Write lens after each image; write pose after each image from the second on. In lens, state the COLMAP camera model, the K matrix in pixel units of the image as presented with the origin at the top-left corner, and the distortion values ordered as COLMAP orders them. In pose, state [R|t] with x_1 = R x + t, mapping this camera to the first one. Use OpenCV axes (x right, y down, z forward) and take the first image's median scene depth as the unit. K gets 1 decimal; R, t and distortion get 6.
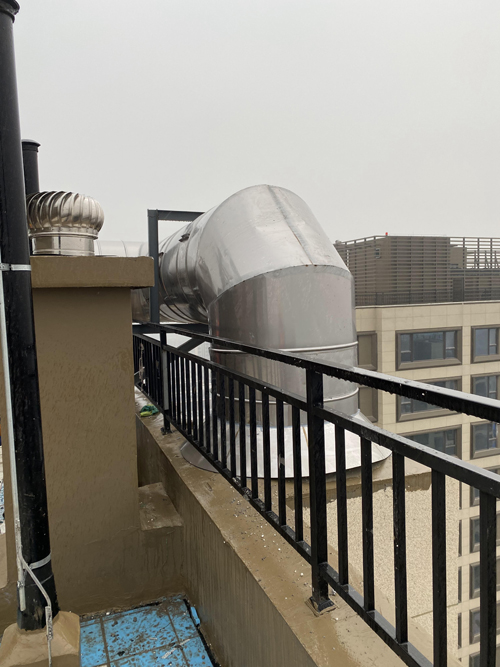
lens RADIAL K [[508.2, 0, 251.5], [0, 508.2, 336.4], [0, 0, 1]] dist [0.001315, -0.000424]
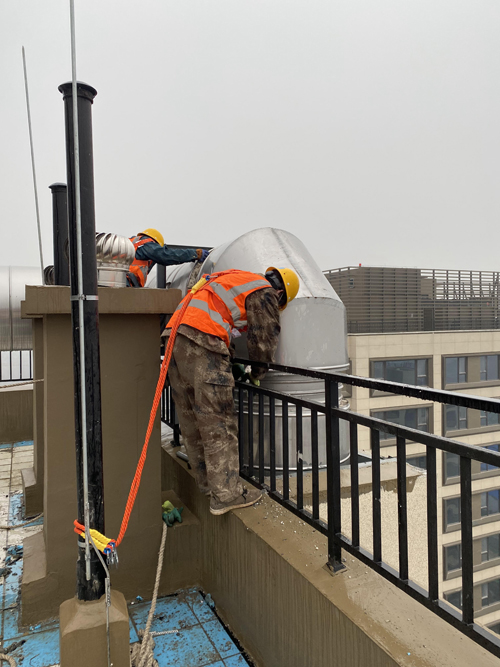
lens RADIAL K [[505.0, 0, 250.0], [0, 505.0, 333.5], [0, 0, 1]] dist [0.006090, 0.006586]
pose [[0.998875, 0.011739, 0.045954, -0.077020], [-0.009017, 0.998217, -0.059000, 0.013080], [-0.046565, 0.058519, 0.997200, -0.151878]]
